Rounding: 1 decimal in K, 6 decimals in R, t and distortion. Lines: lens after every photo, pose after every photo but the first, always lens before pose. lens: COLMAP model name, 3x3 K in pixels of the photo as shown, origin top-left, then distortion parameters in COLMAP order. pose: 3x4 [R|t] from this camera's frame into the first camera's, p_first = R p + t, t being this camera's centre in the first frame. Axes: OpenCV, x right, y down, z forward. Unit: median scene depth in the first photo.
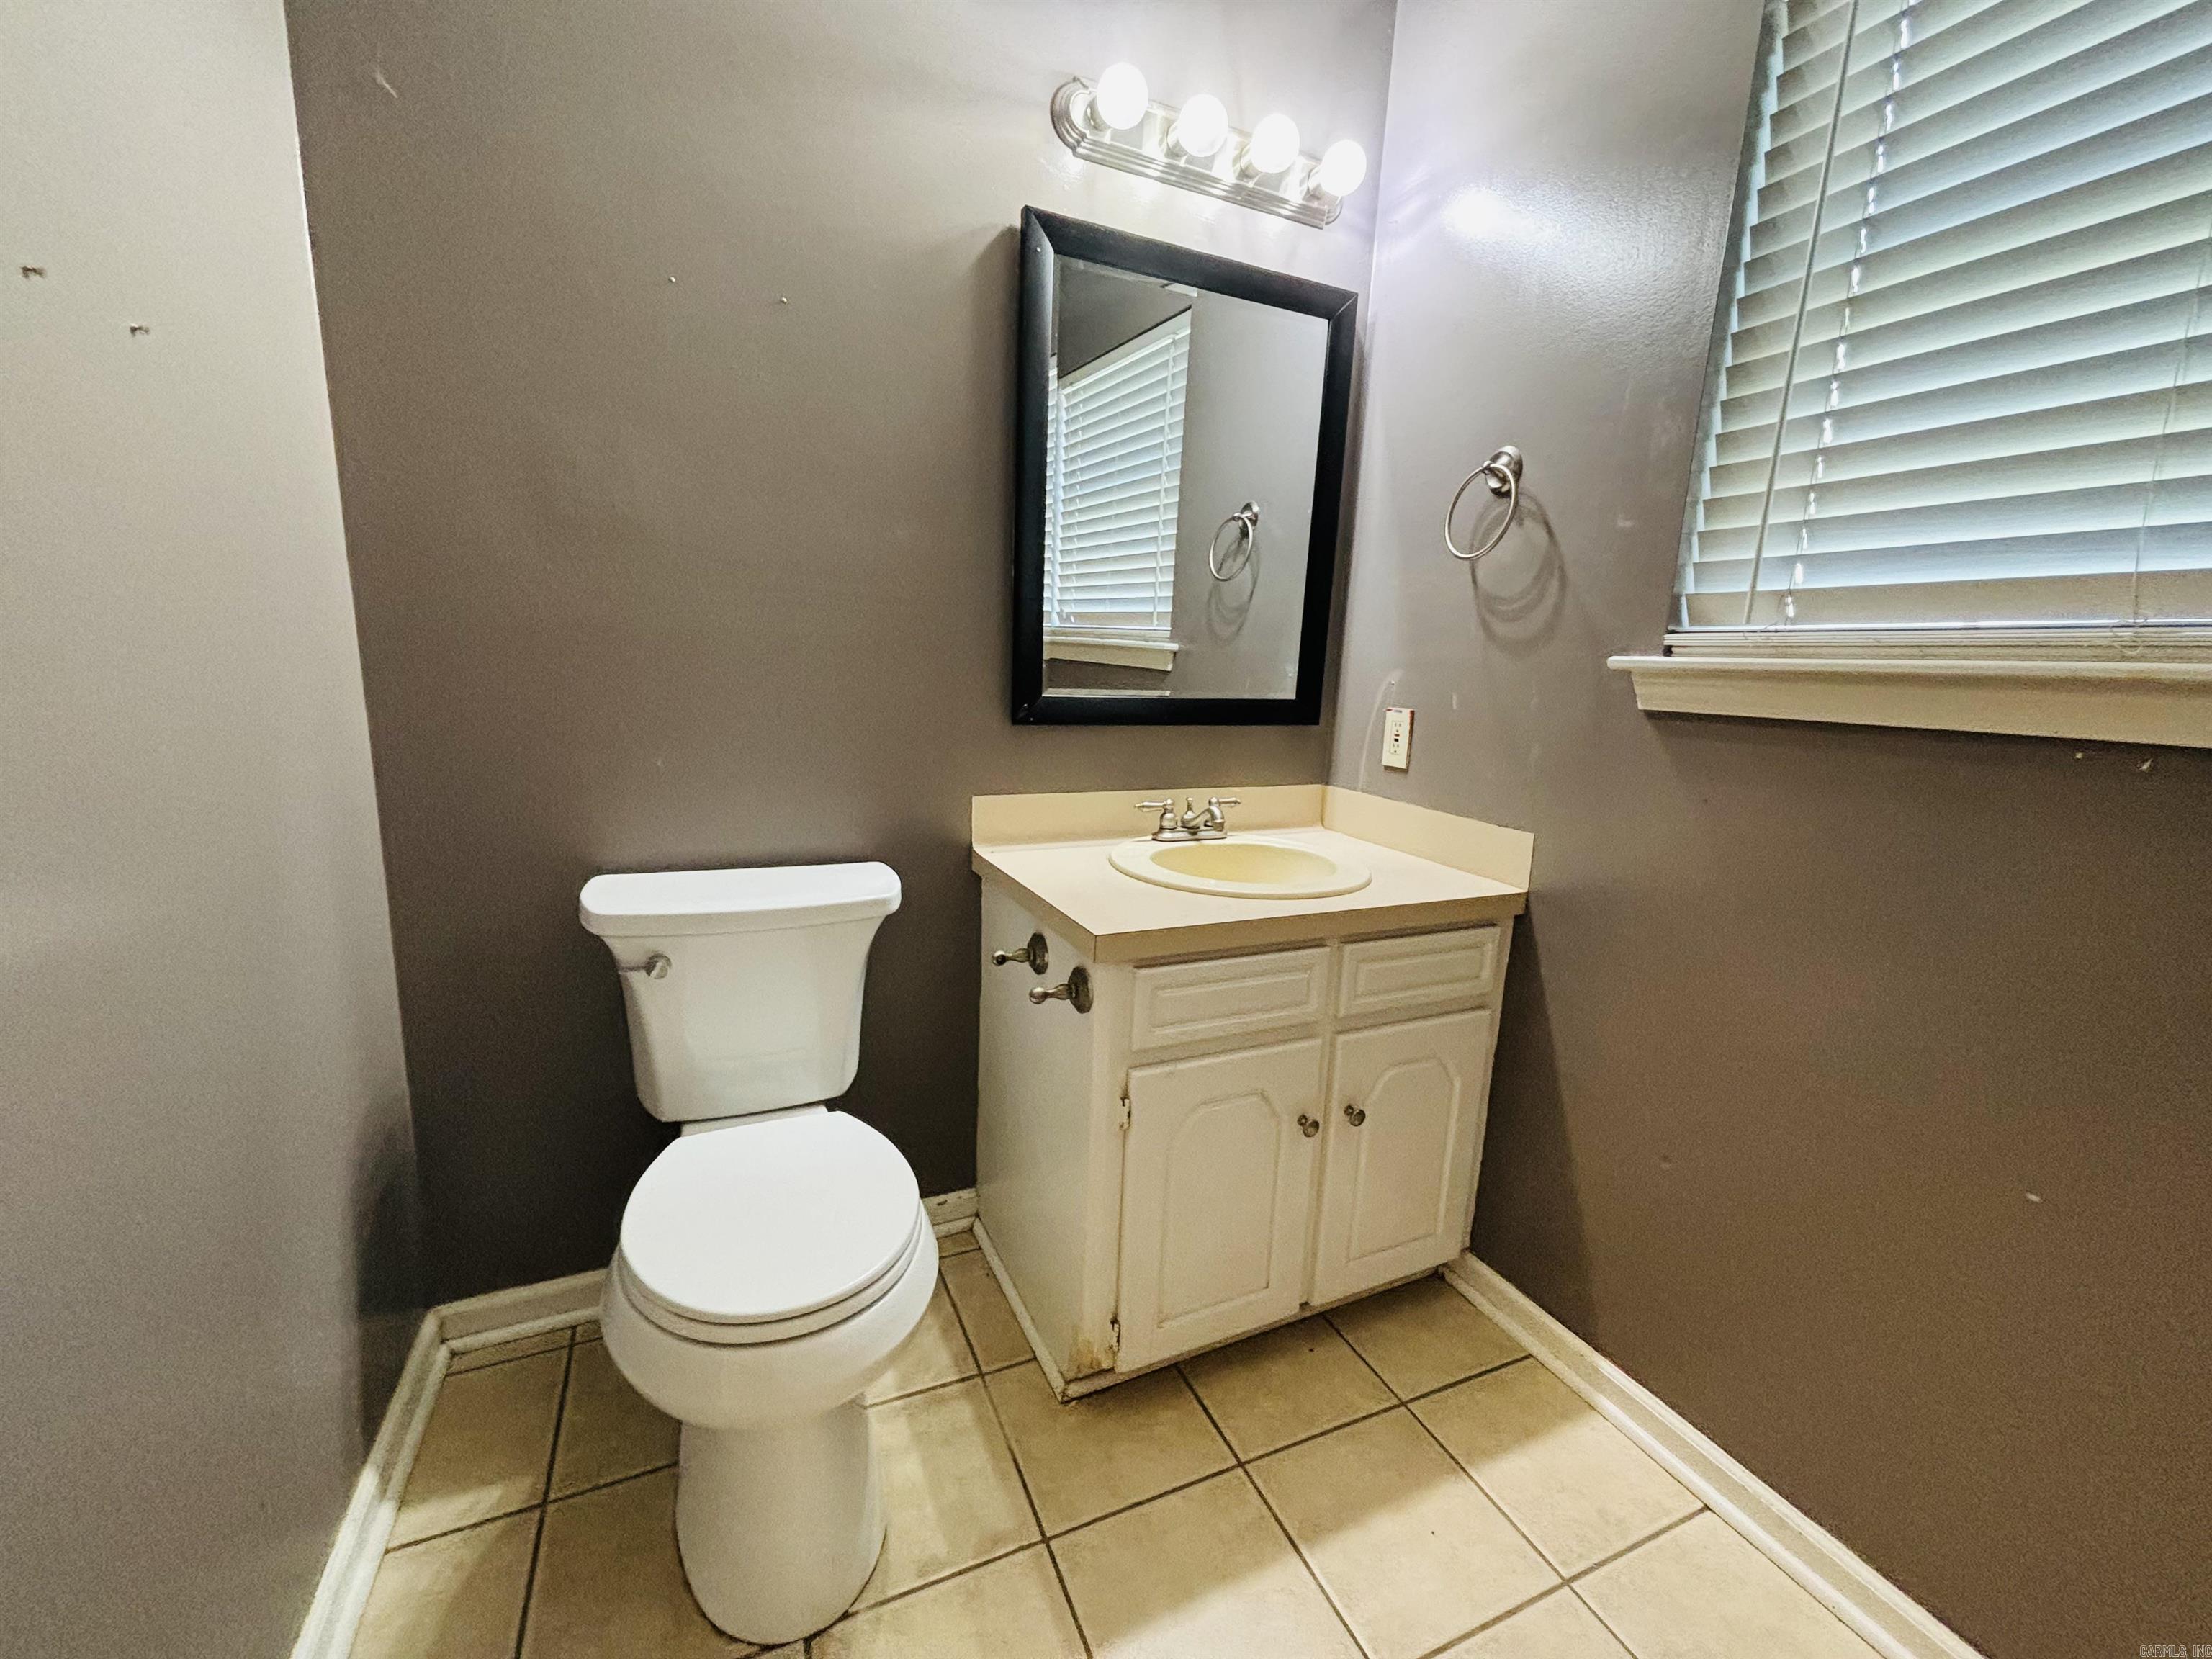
lens RADIAL K [[899.7, 0, 1108.5], [0, 899.7, 834.0], [0, 0, 1]] dist [-0.000578, -0.000147]
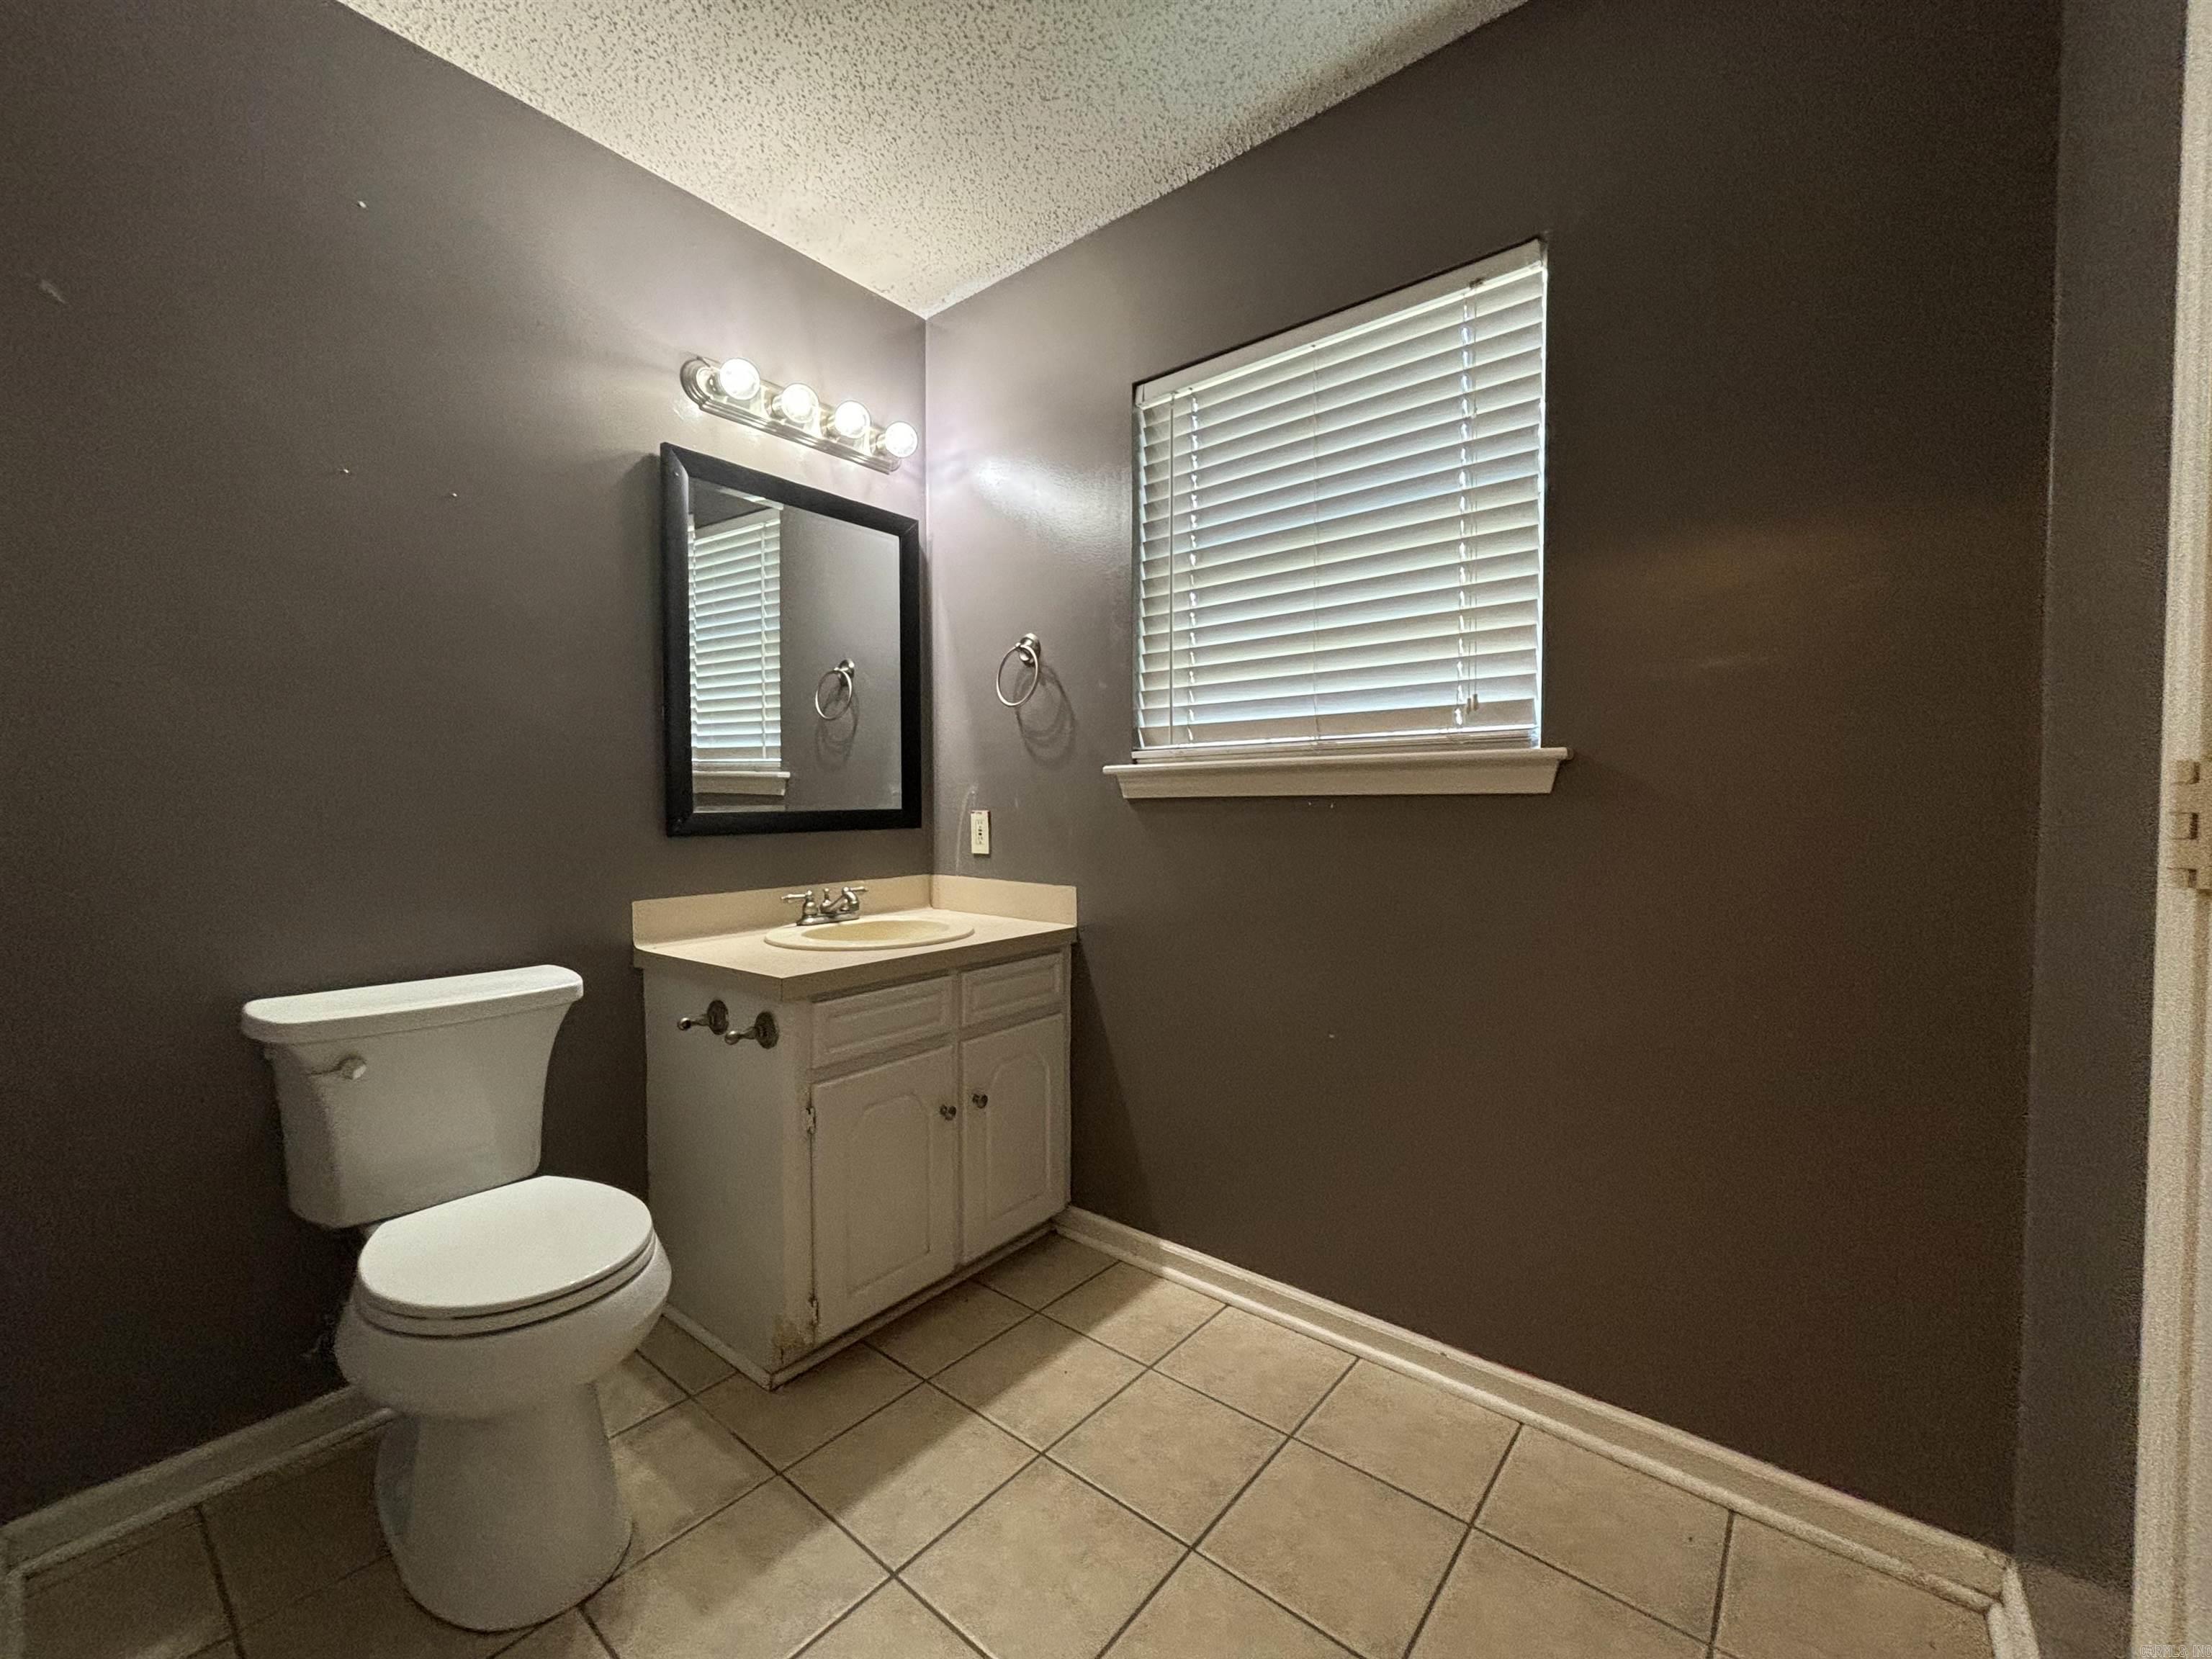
lens RADIAL K [[895.3, 0, 1108.0], [0, 895.3, 831.4], [0, 0, 1]] dist [0.015859, -0.007724]
pose [[0.893925, -0.058253, 0.444415, -0.129343], [0.123938, 0.984985, -0.120185, 0.094757], [-0.430741, 0.162516, 0.887722, -0.344814]]
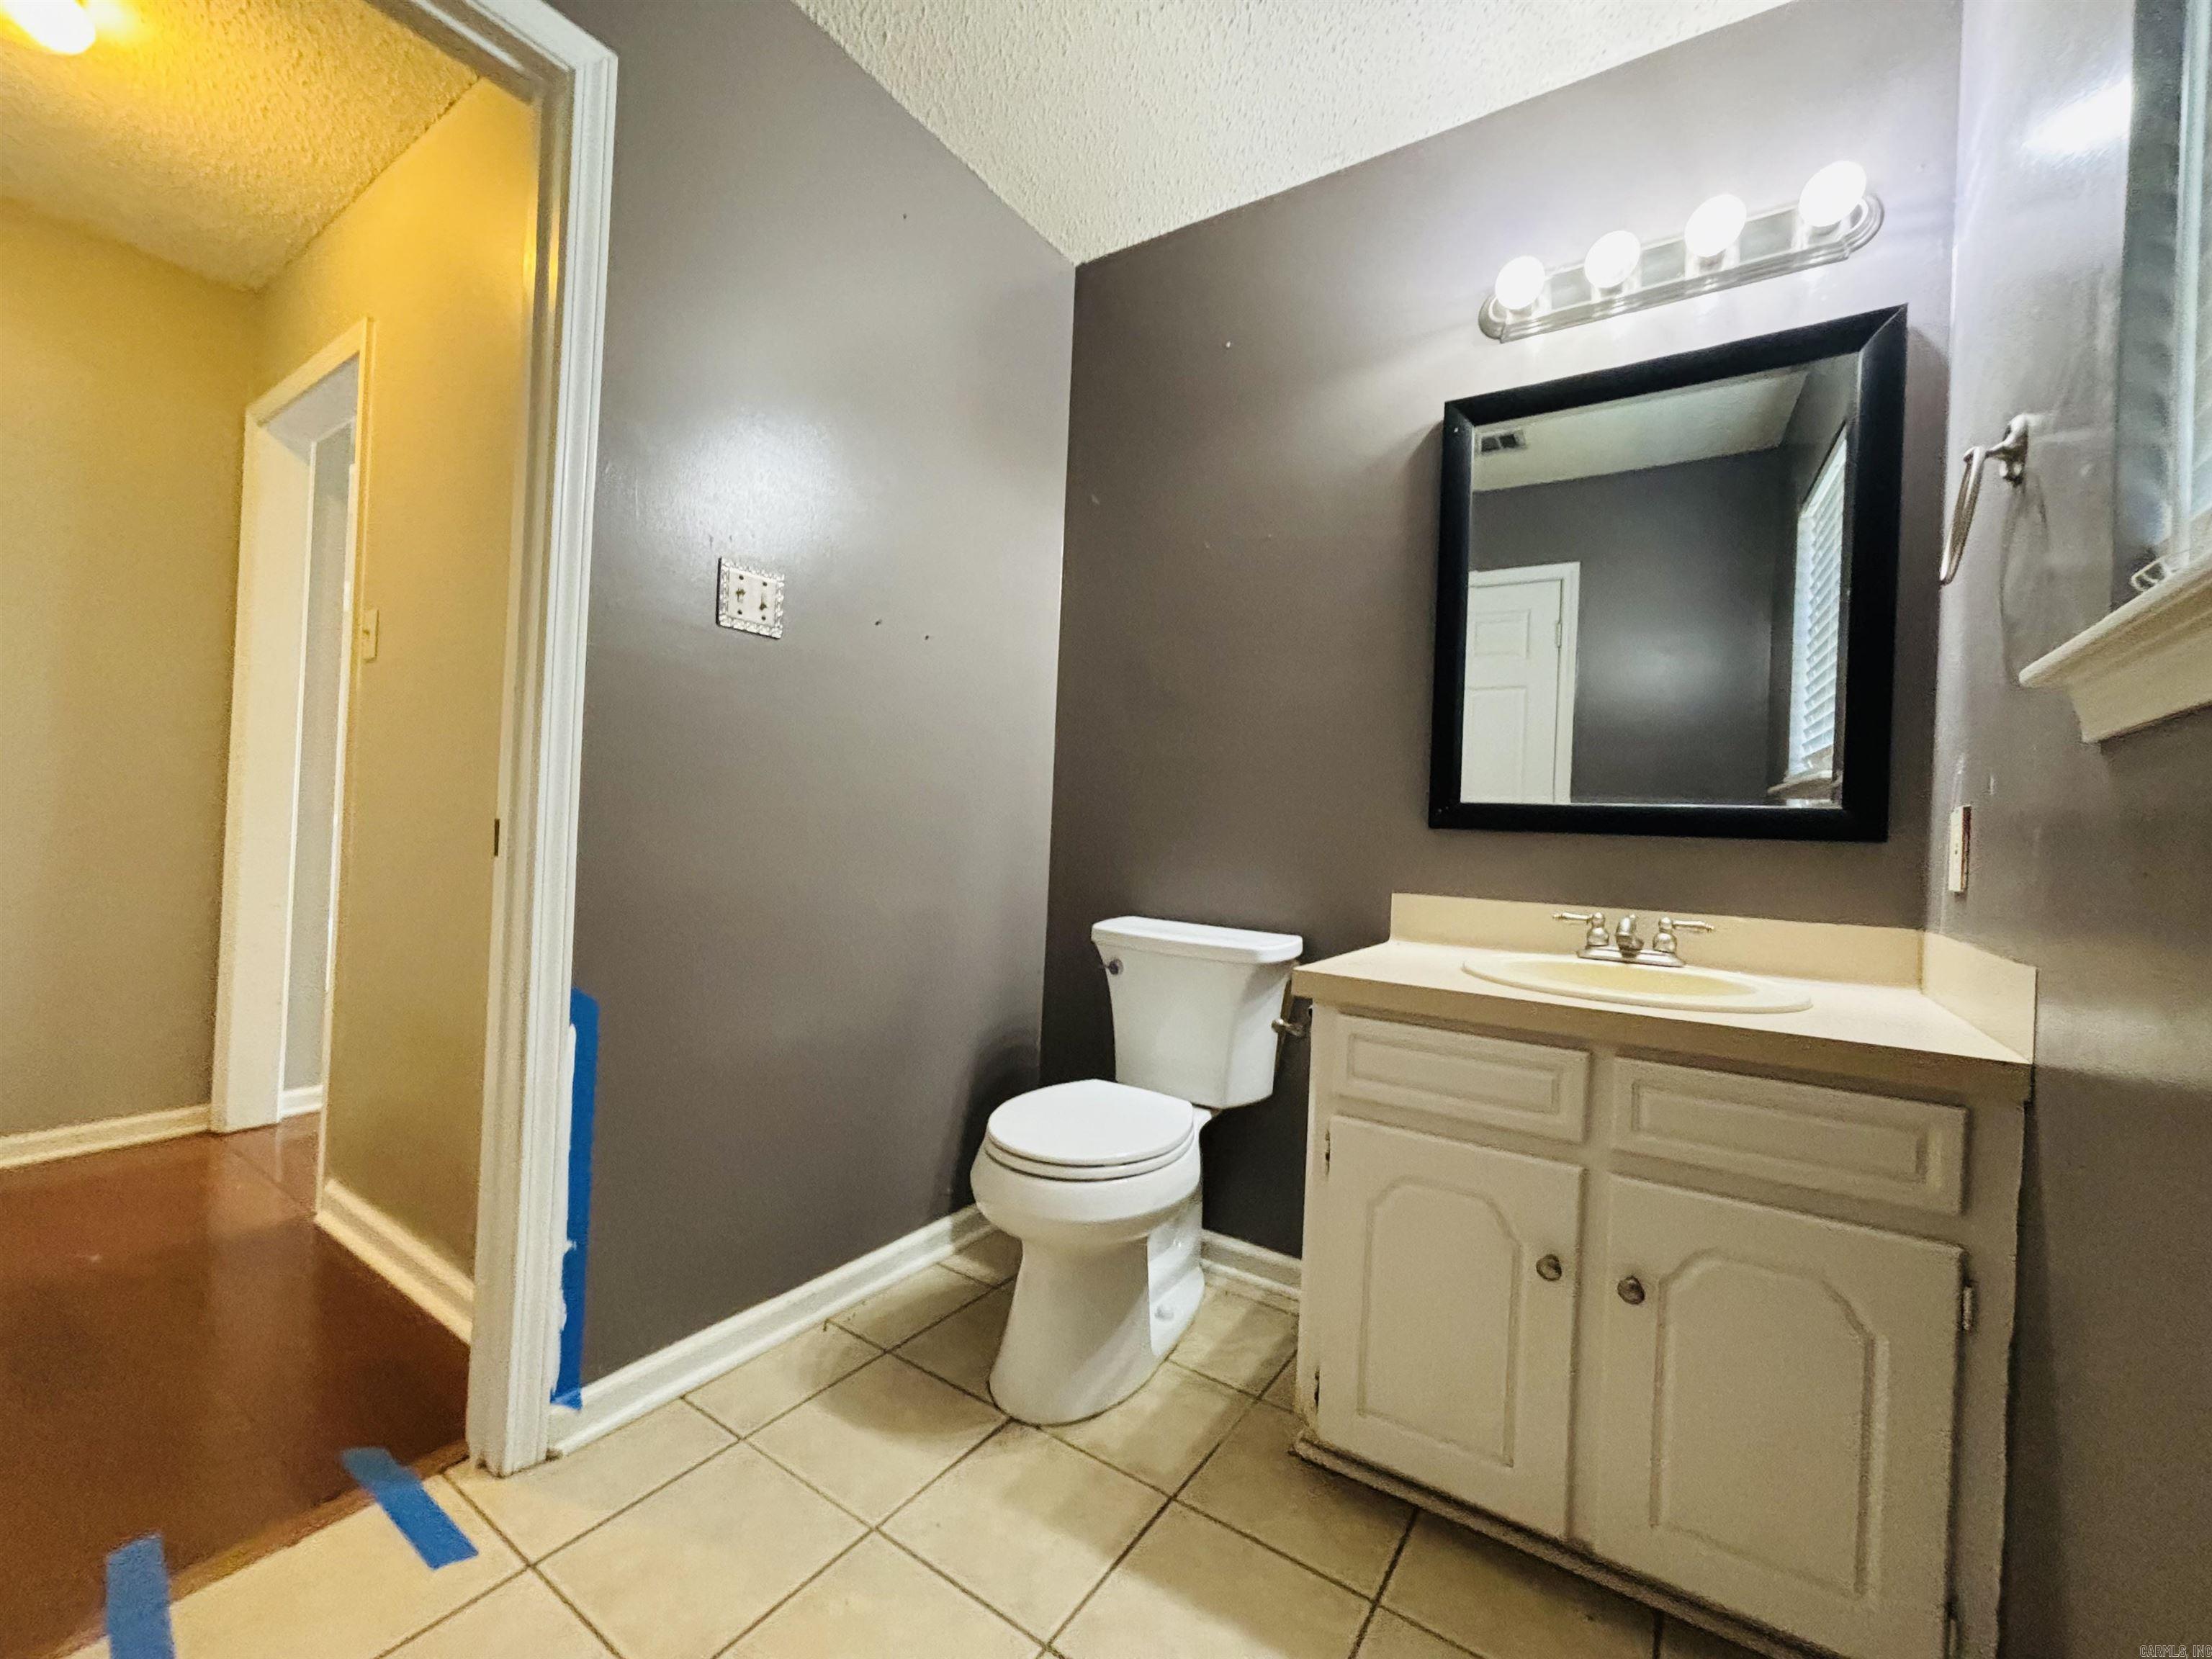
lens RADIAL K [[895.3, 0, 1108.0], [0, 895.3, 831.4], [0, 0, 1]] dist [0.015859, -0.007724]
pose [[0.533010, -0.018452, -0.845908, 0.674146], [-0.182456, 0.973734, -0.136207, 0.111565], [0.826202, 0.226941, 0.515643, 0.128666]]
